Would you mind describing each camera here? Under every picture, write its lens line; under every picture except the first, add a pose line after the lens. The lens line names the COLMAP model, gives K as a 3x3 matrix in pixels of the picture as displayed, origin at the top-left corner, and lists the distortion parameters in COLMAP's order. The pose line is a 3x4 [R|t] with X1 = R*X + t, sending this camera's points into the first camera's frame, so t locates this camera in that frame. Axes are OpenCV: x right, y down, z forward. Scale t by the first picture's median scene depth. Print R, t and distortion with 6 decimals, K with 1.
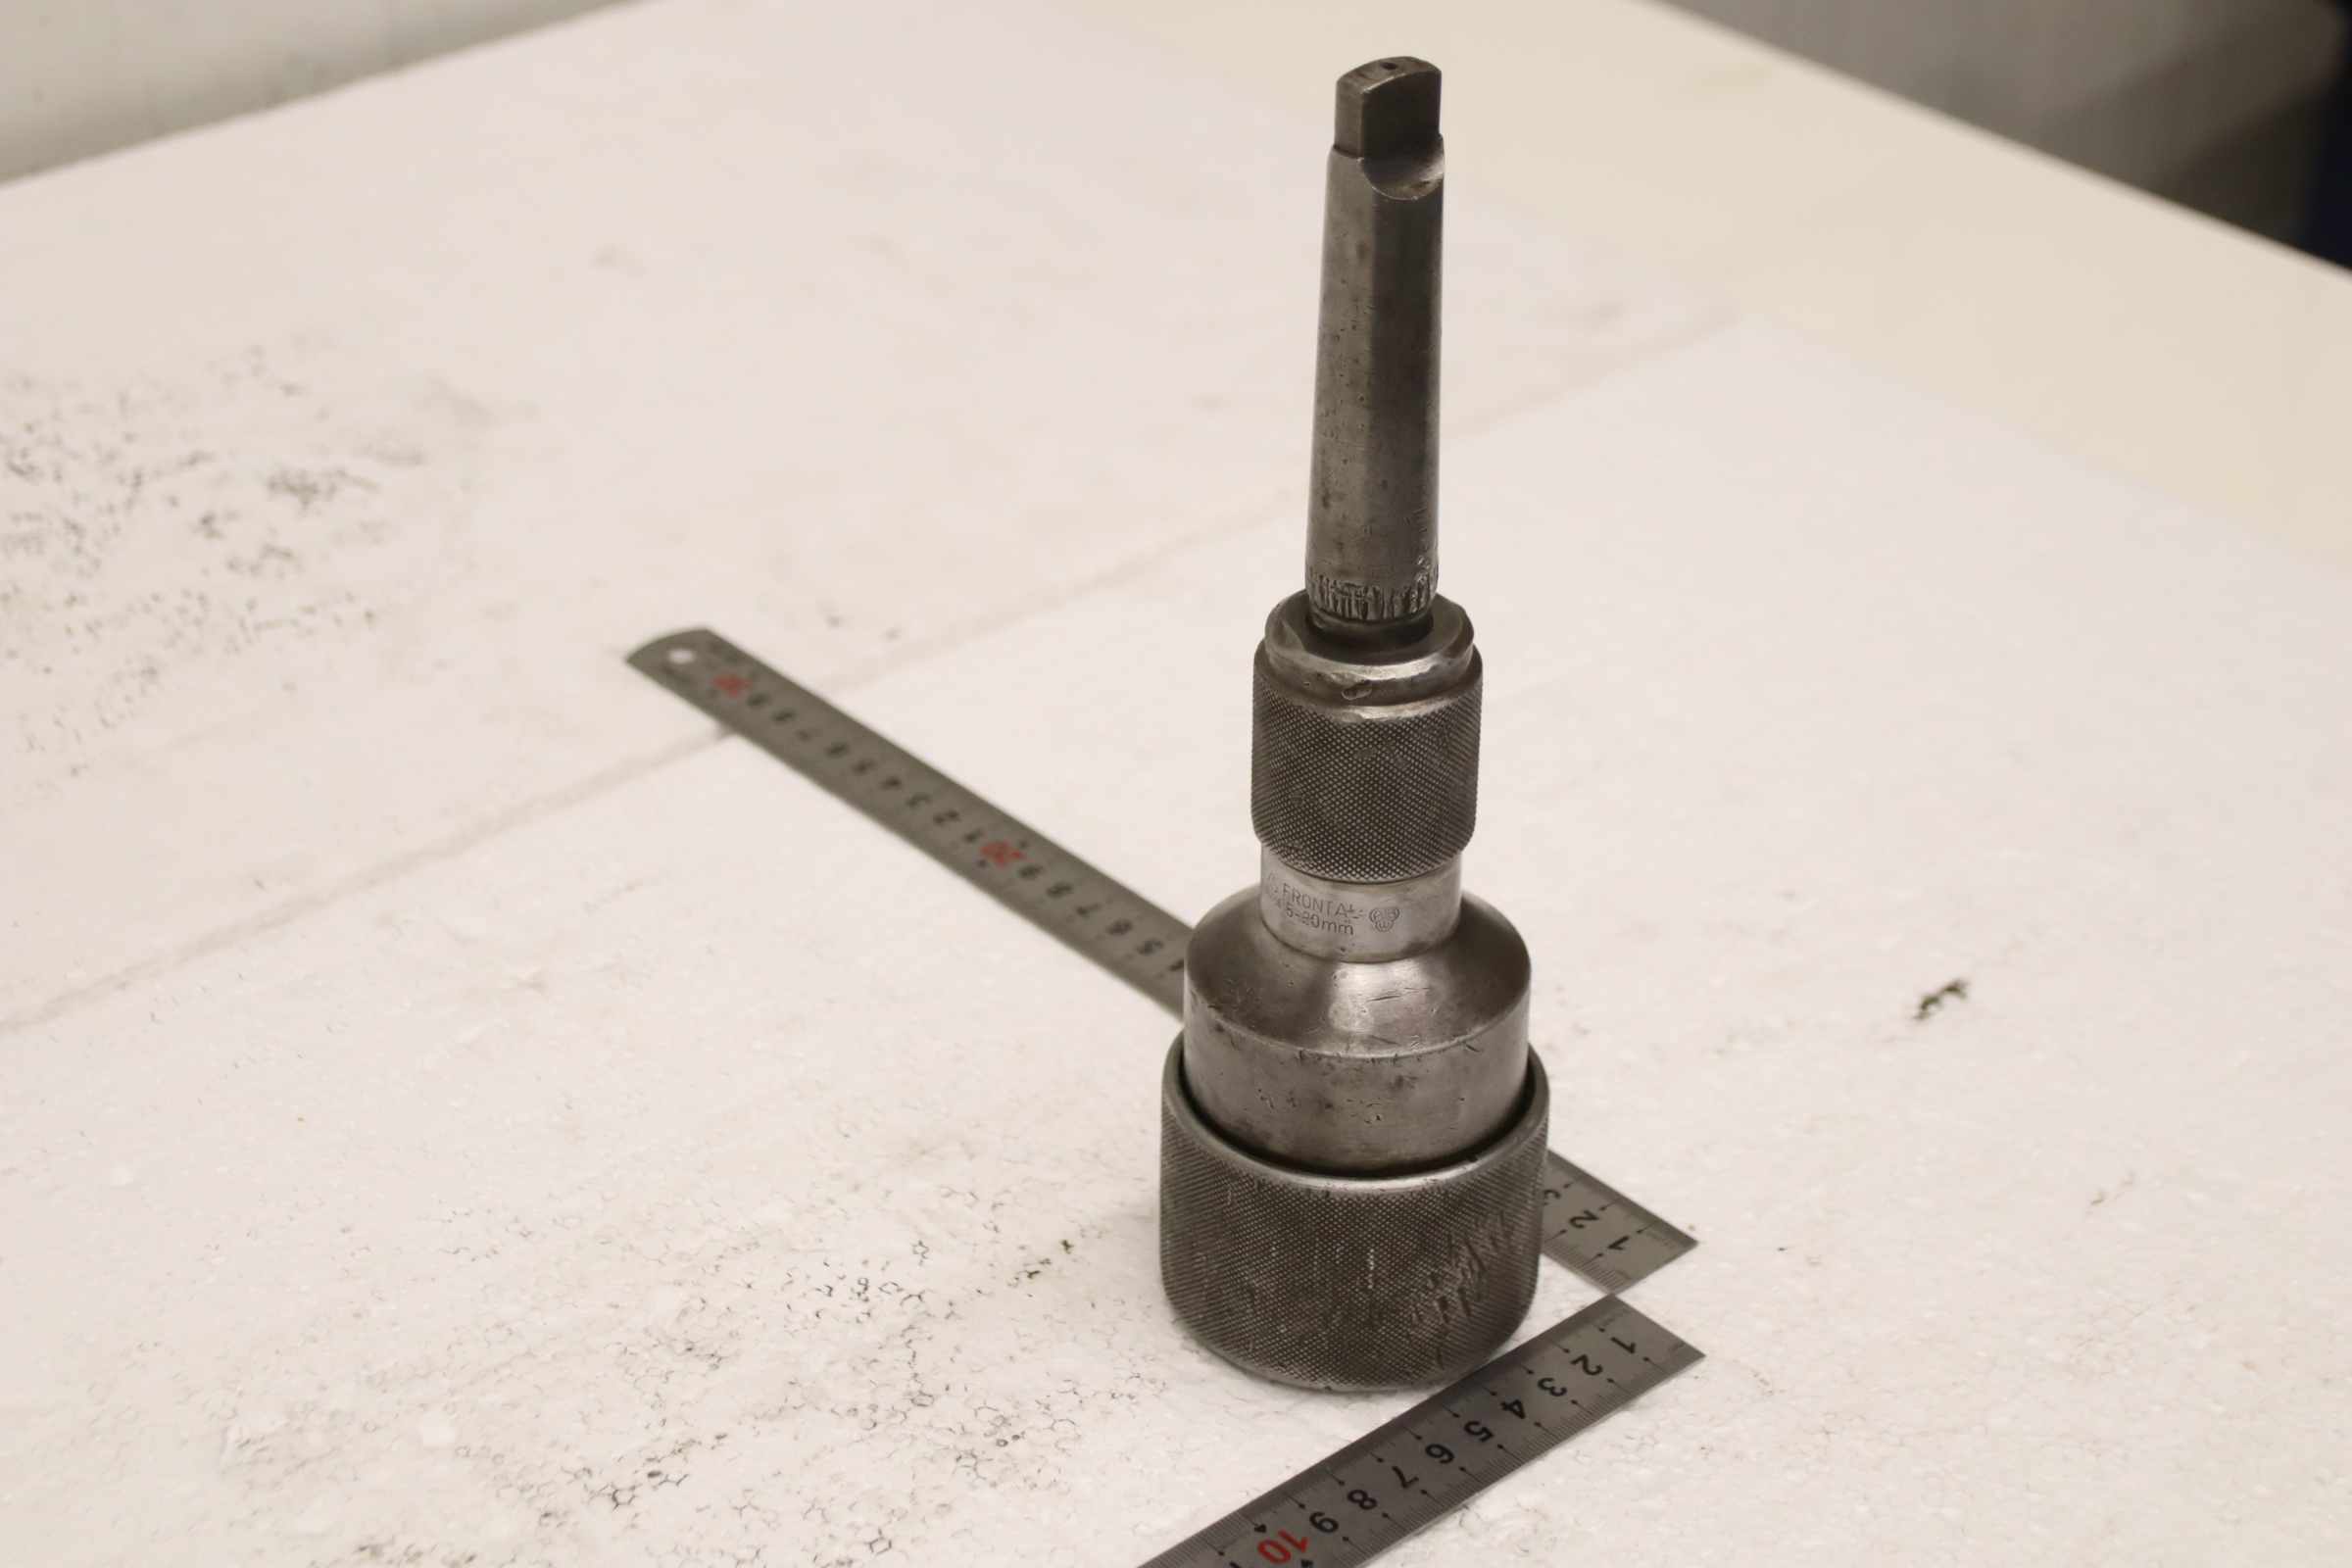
lens RADIAL K [[4312.9, 0, 1179.4], [0, 4312.9, 615.9], [0, 0, 1]] dist [0.073749, 0.143738]
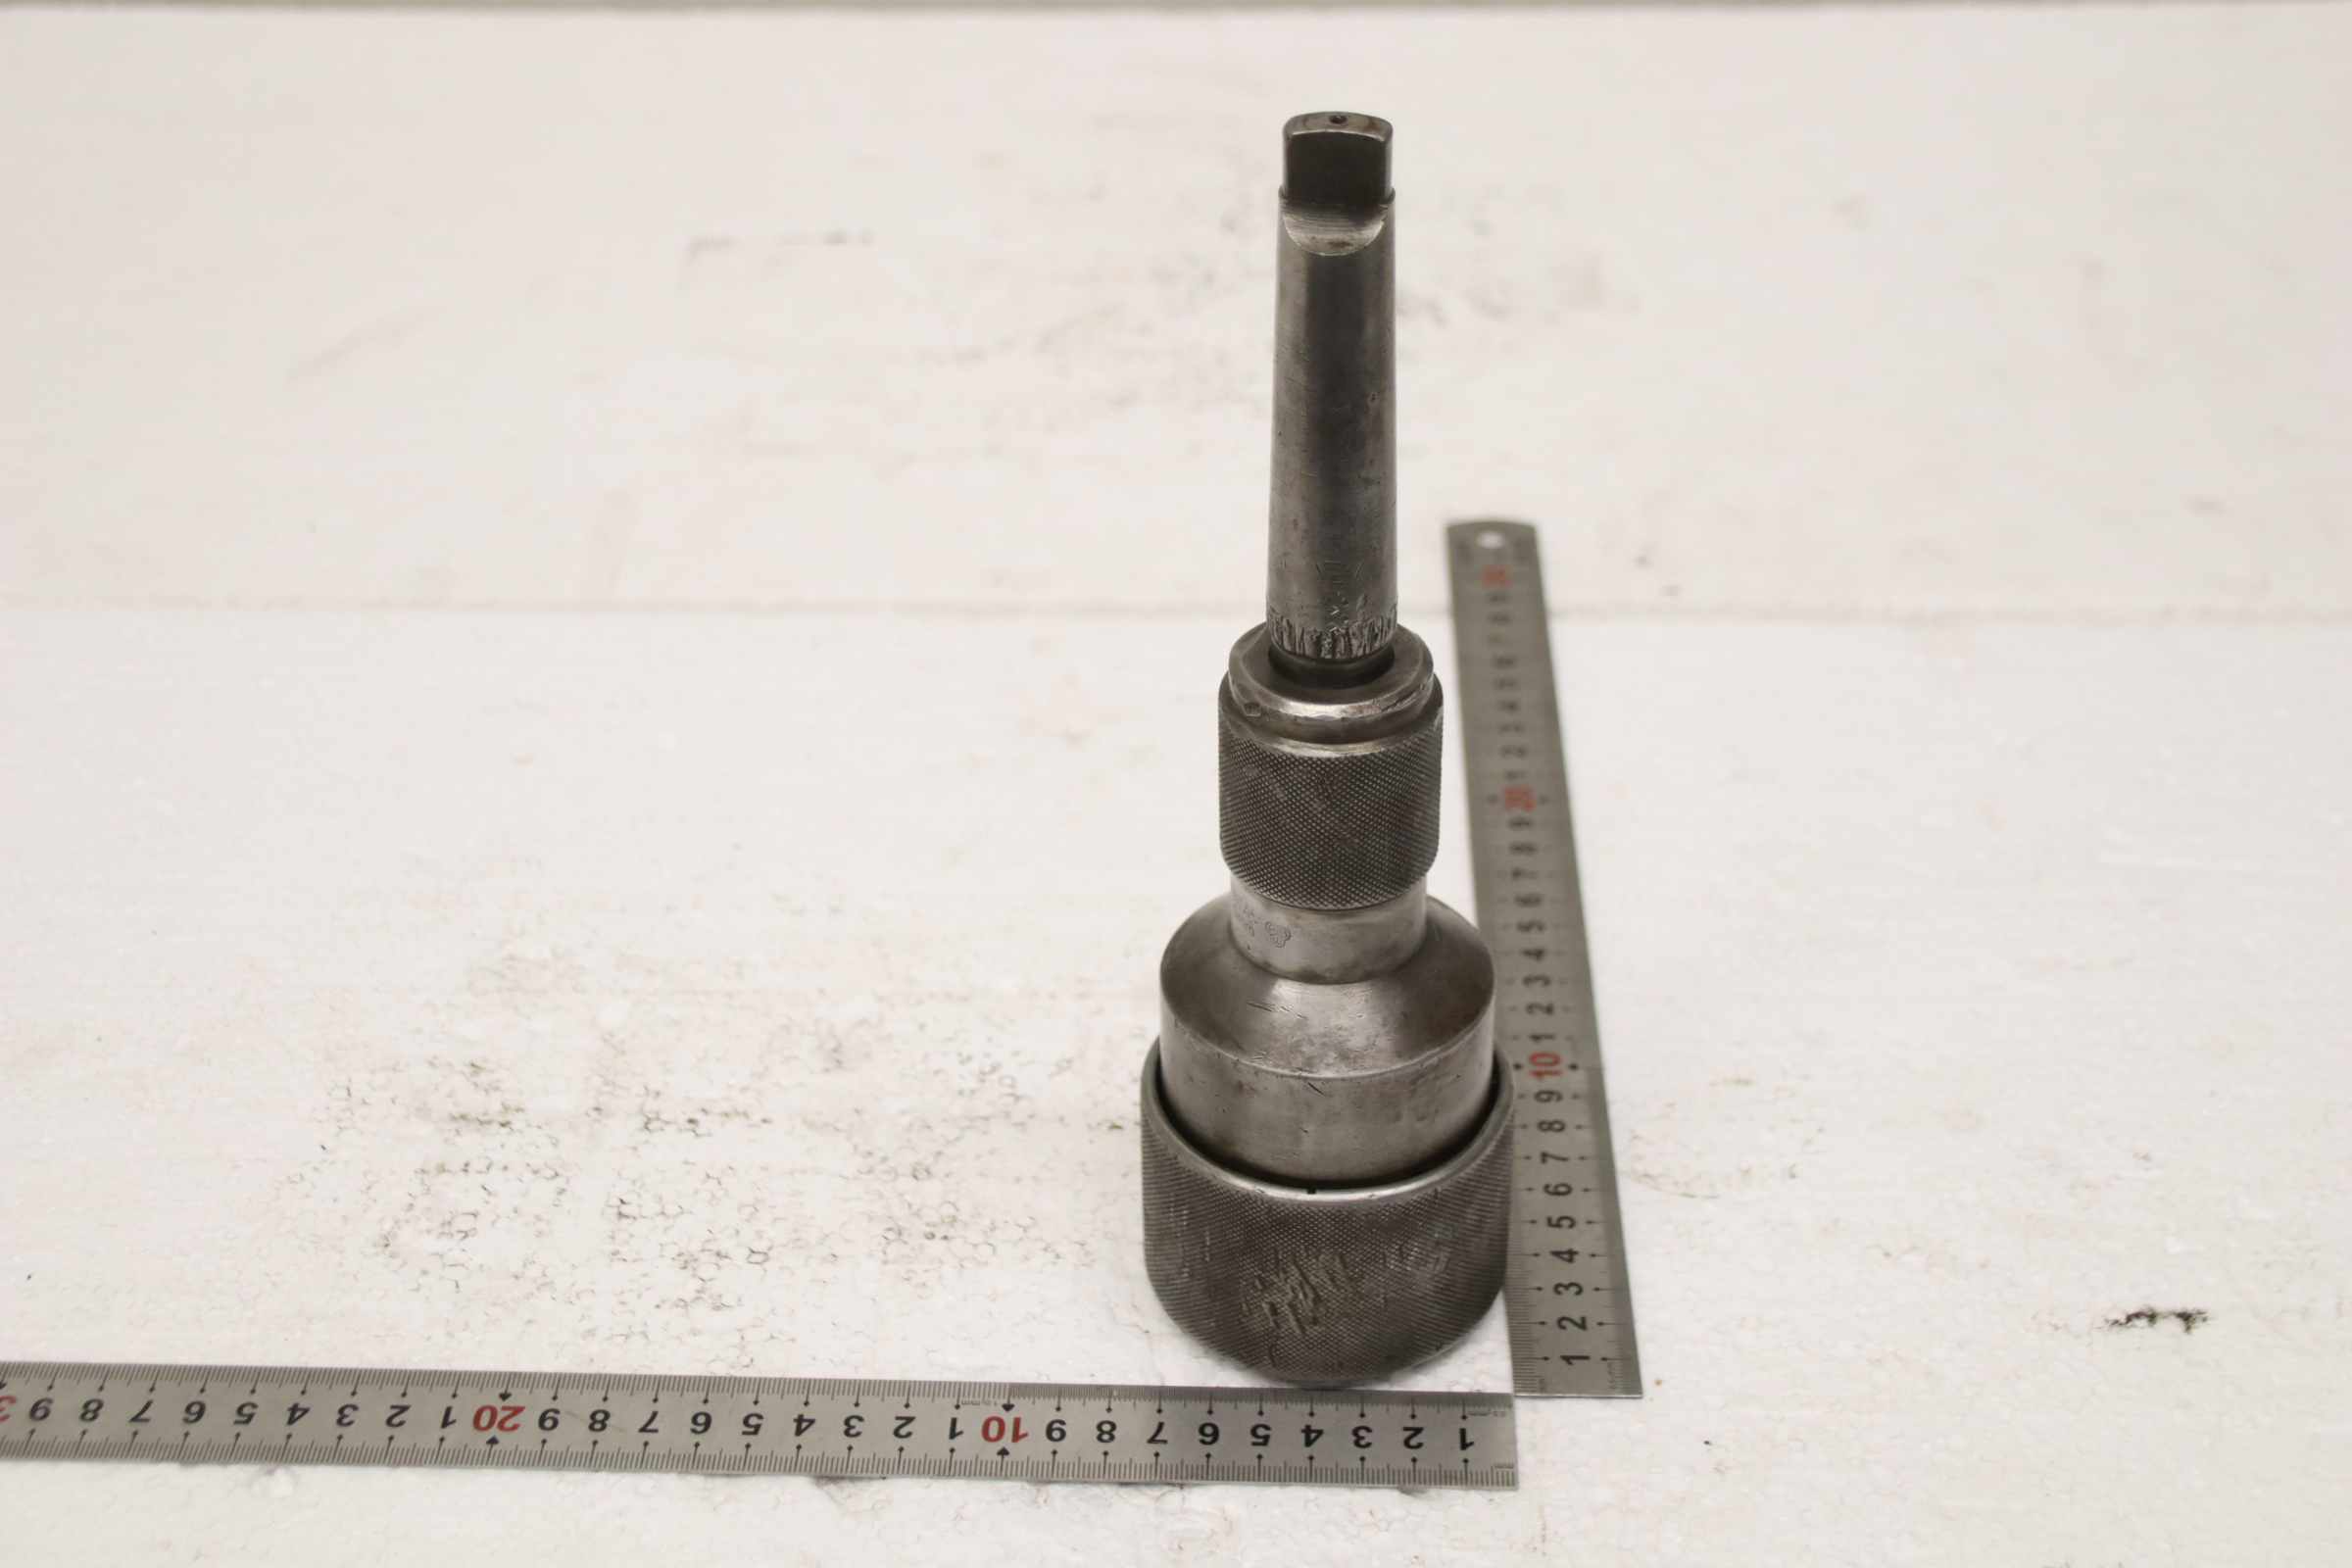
lens RADIAL K [[3535.8, 0, 1169.4], [0, 3535.8, 783.6], [0, 0, 1]] dist [0.017114, 0.119138]
pose [[0.720880, 0.375306, -0.582647, 0.483110], [-0.314289, 0.926302, 0.207814, -0.122582], [0.617701, 0.033311, 0.785707, 0.318878]]
